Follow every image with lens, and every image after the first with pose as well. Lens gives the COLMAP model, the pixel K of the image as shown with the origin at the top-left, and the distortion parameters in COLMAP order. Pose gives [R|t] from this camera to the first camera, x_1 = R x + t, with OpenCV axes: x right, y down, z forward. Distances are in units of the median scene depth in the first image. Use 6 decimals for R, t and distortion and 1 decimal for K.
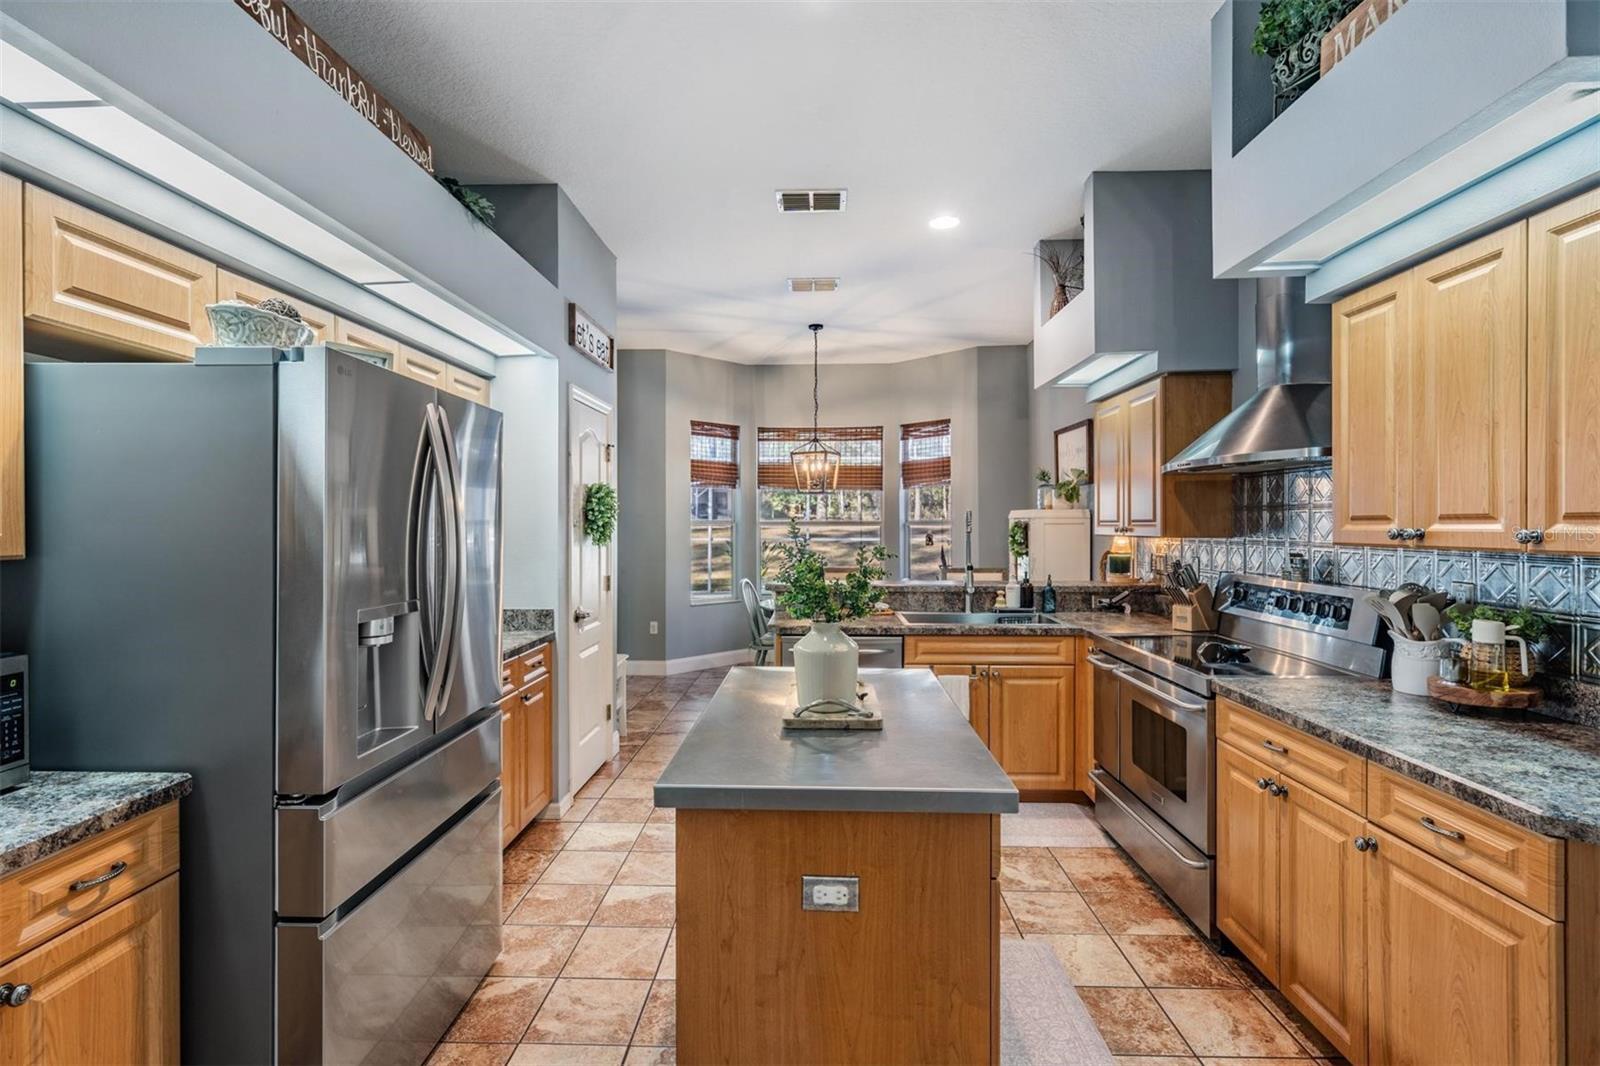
lens RADIAL K [[750.7, 0, 797.6], [0, 750.7, 525.9], [0, 0, 1]] dist [0.003842, -0.002477]
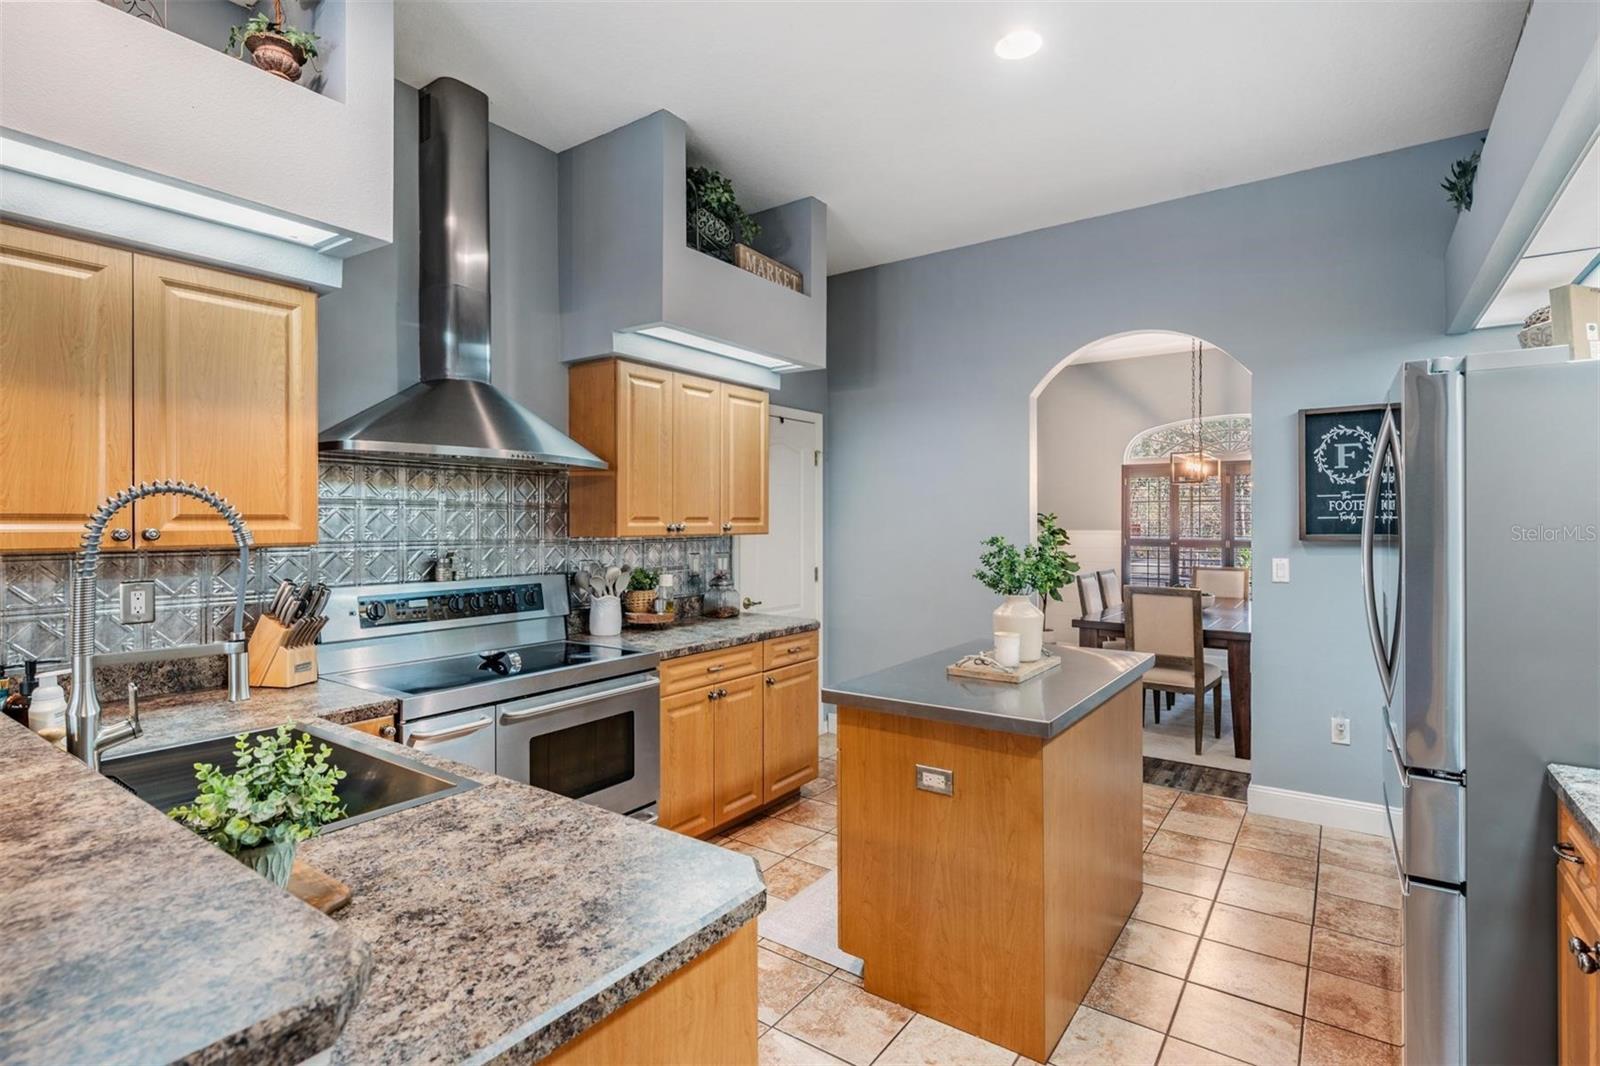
lens RADIAL K [[750.7, 0, 807.0], [0, 750.7, 518.3], [0, 0, 1]] dist [0.003842, -0.002477]
pose [[-0.827004, 0.002002, 0.562192, -0.355424], [0.001859, 0.999998, -0.000826, -0.008037], [-0.562192, 0.000362, -0.827006, 2.047205]]
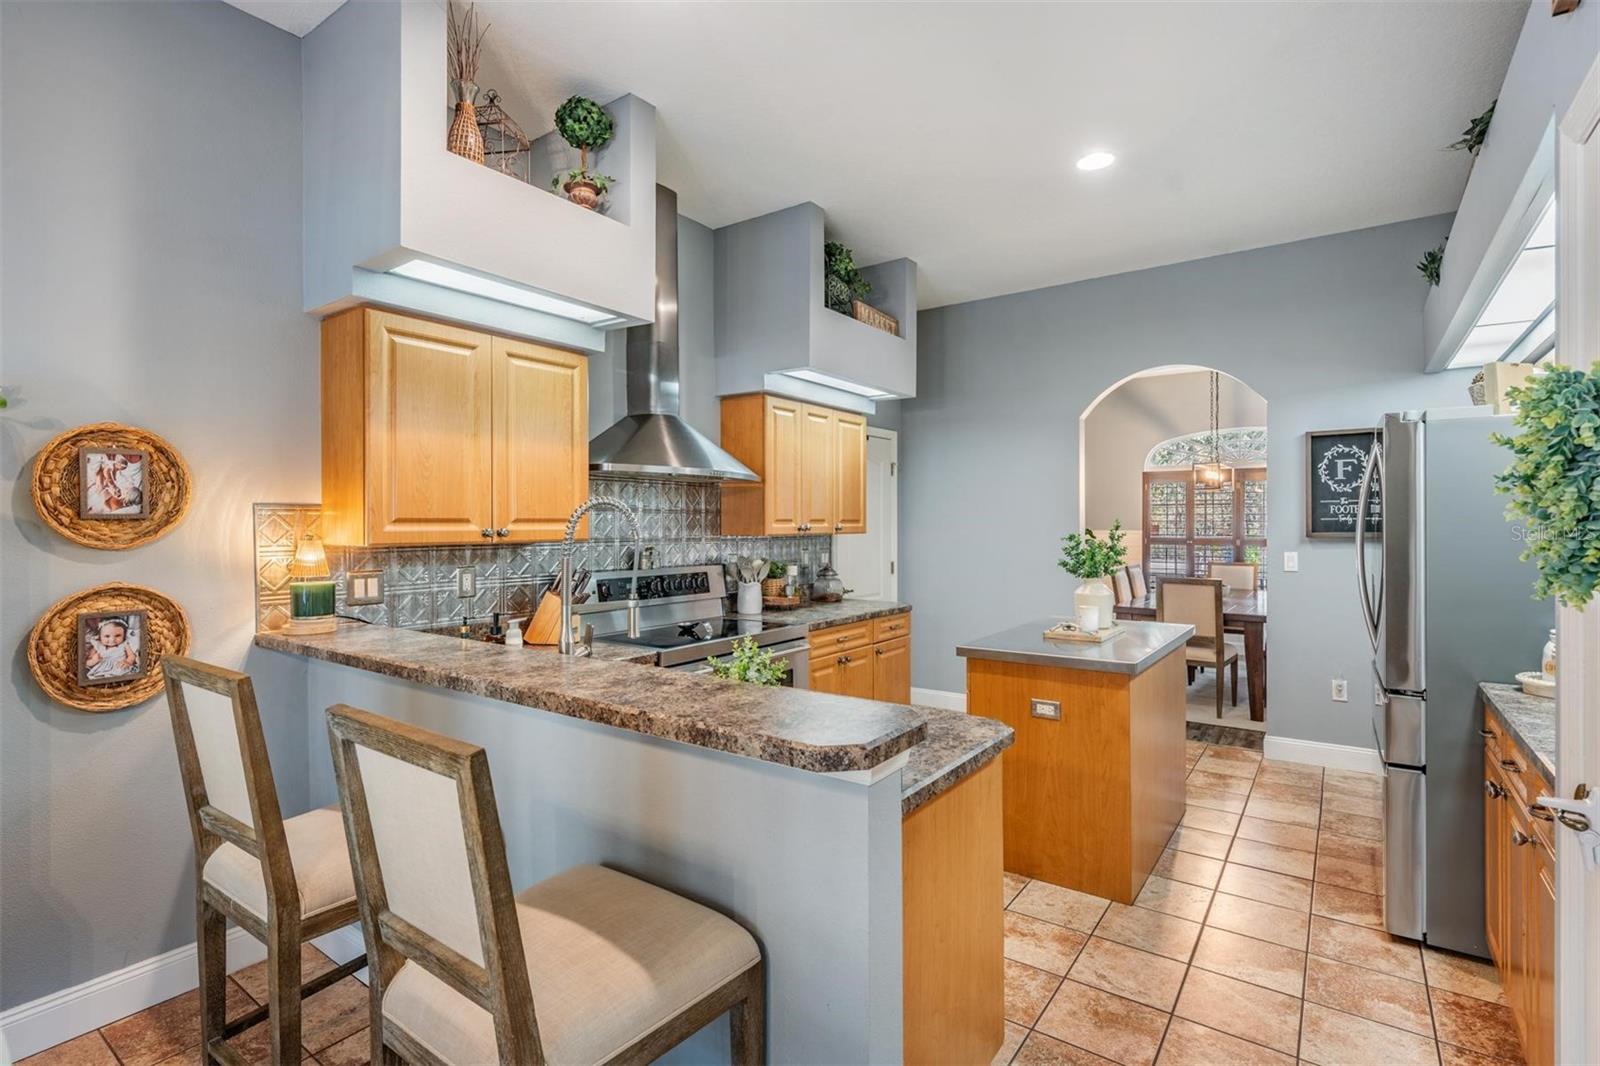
lens RADIAL K [[750.7, 0, 799.7], [0, 750.7, 521.8], [0, 0, 1]] dist [0.003842, -0.002477]
pose [[-0.824789, 0.002330, 0.565437, -0.341888], [0.003734, 0.999992, 0.001326, -0.009072], [-0.565429, 0.003205, -0.824791, 2.516461]]
